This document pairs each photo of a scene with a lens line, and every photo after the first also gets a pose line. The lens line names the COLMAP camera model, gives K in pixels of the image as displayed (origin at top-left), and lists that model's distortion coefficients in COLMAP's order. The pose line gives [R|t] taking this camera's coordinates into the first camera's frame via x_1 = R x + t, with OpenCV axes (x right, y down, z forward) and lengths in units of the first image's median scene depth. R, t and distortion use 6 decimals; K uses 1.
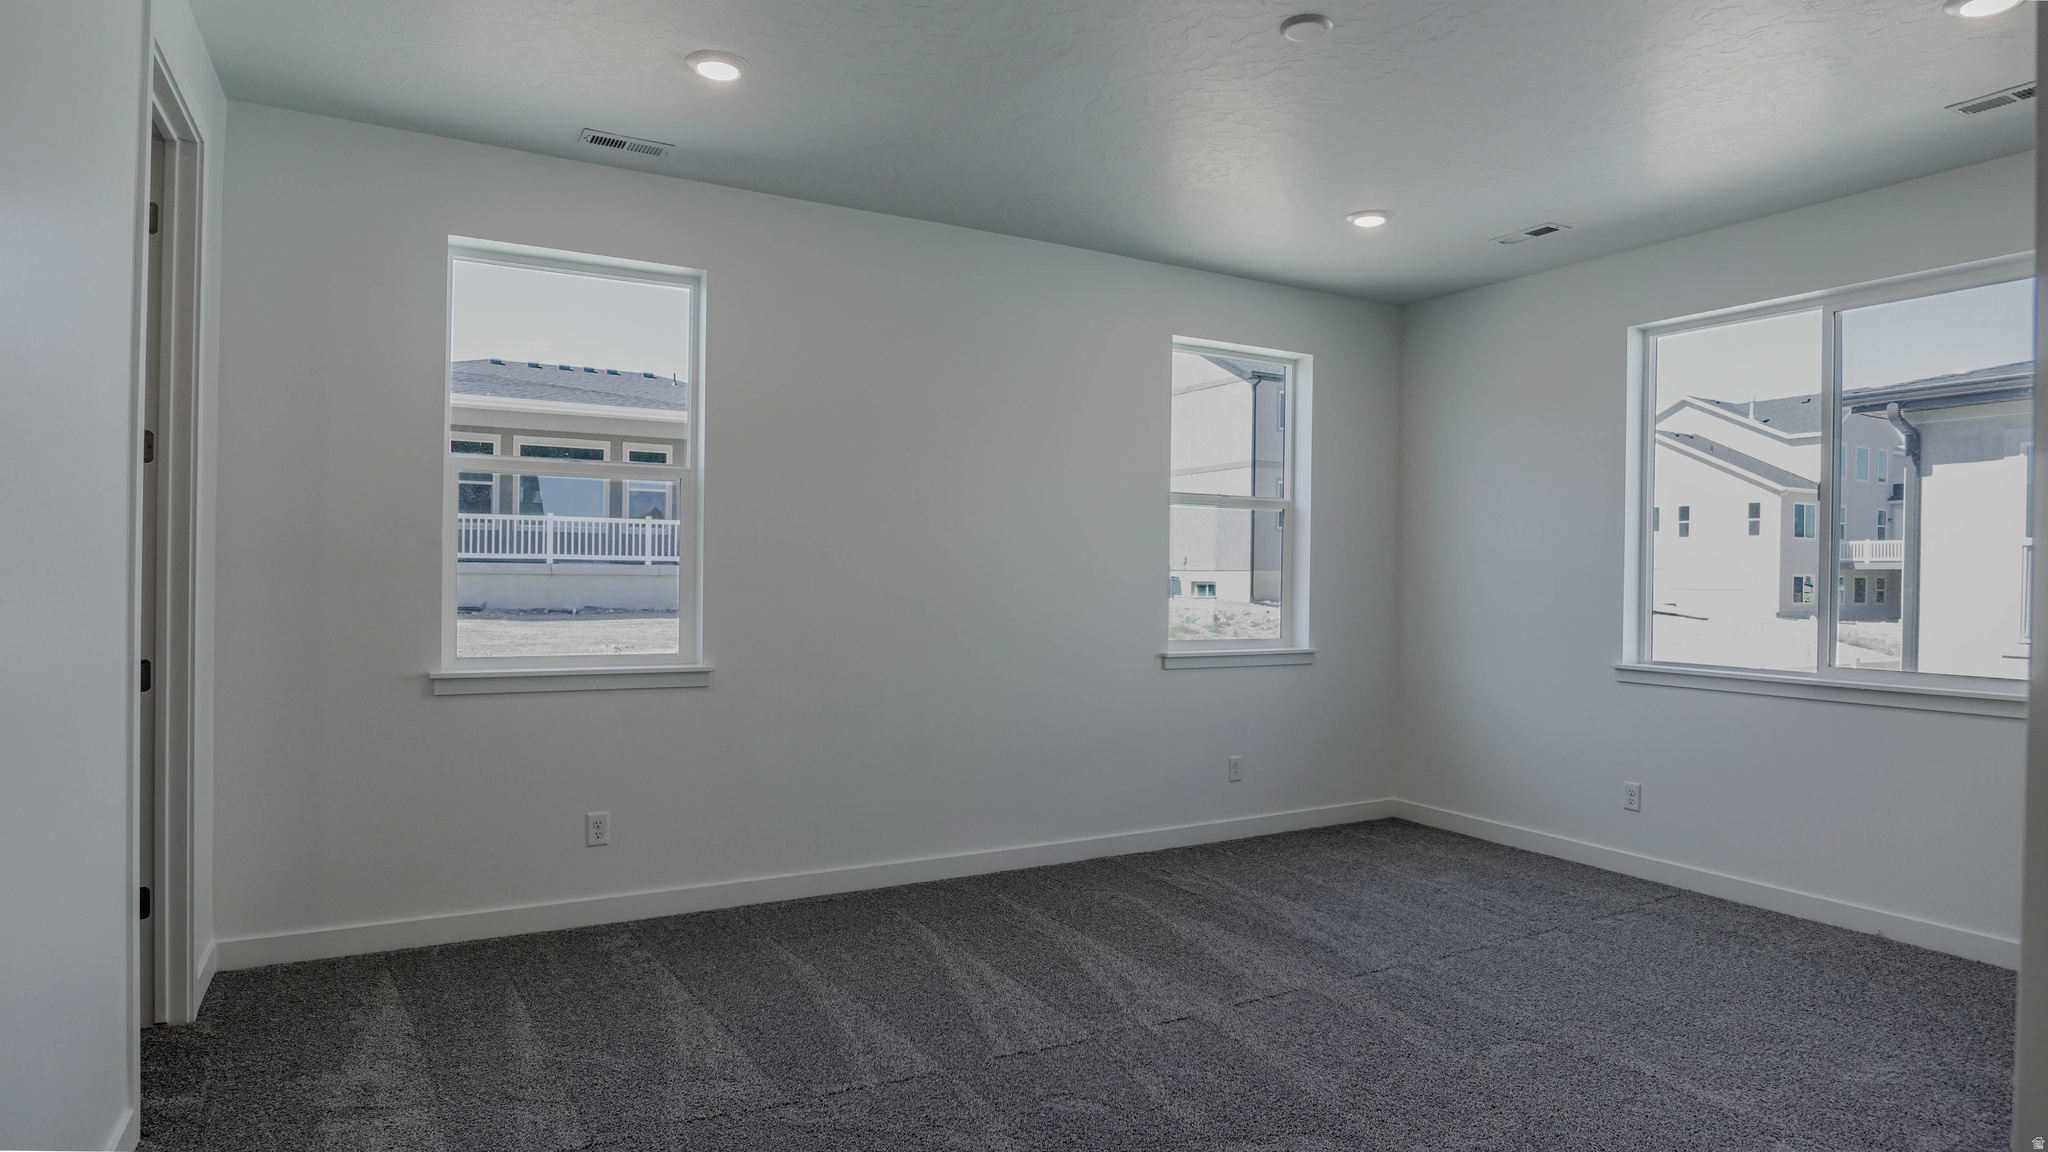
lens RADIAL K [[1118.1, 0, 1012.7], [0, 1118.1, 580.5], [0, 0, 1]] dist [-0.031933, 0.005564]
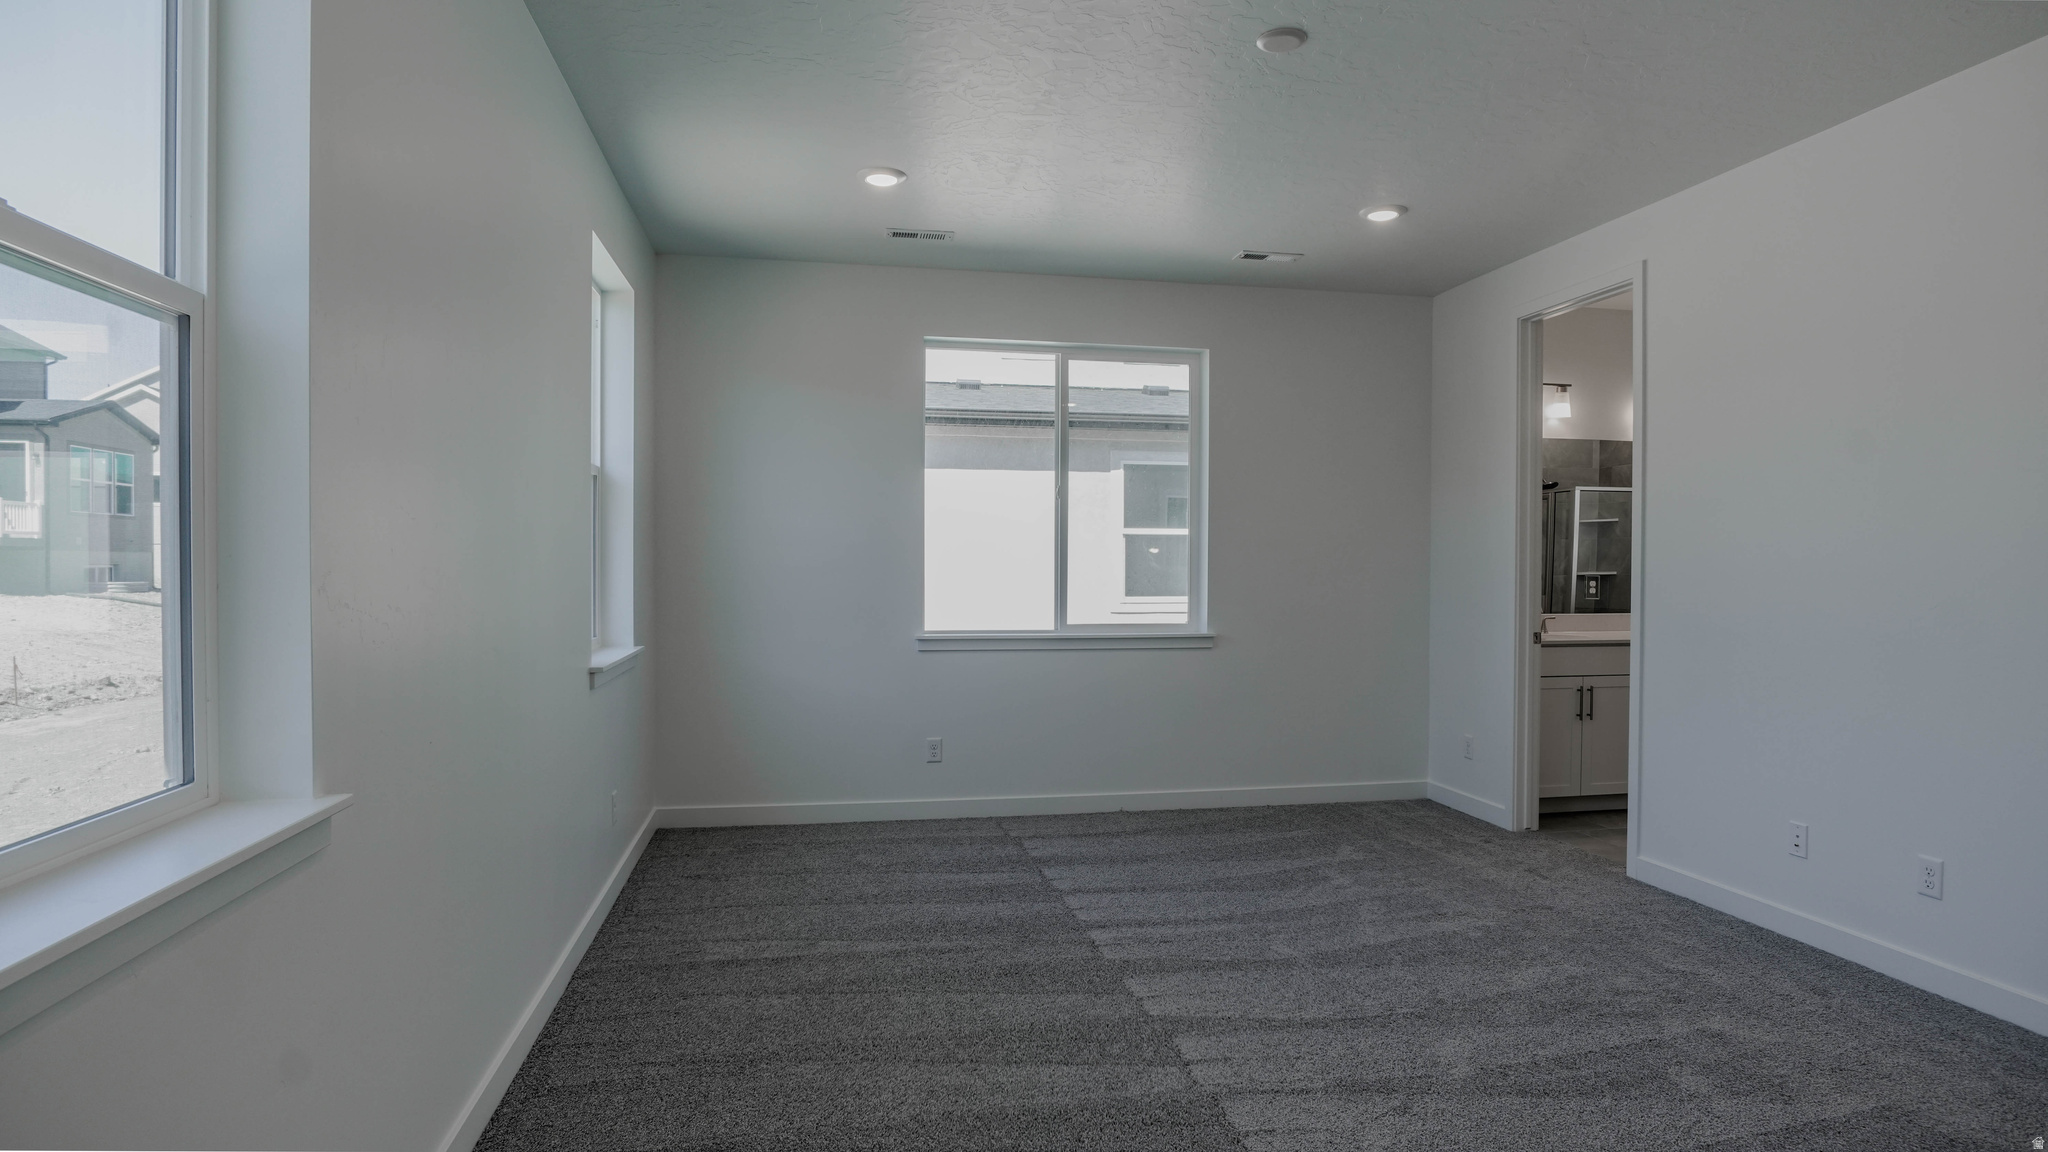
lens RADIAL K [[1118.1, 0, 1013.2], [0, 1118.1, 582.6], [0, 0, 1]] dist [-0.031933, 0.005564]
pose [[0.312823, -0.027182, 0.949422, -0.501651], [0.006010, 0.999627, 0.026639, -0.008205], [-0.949792, -0.002627, 0.312870, 0.553579]]
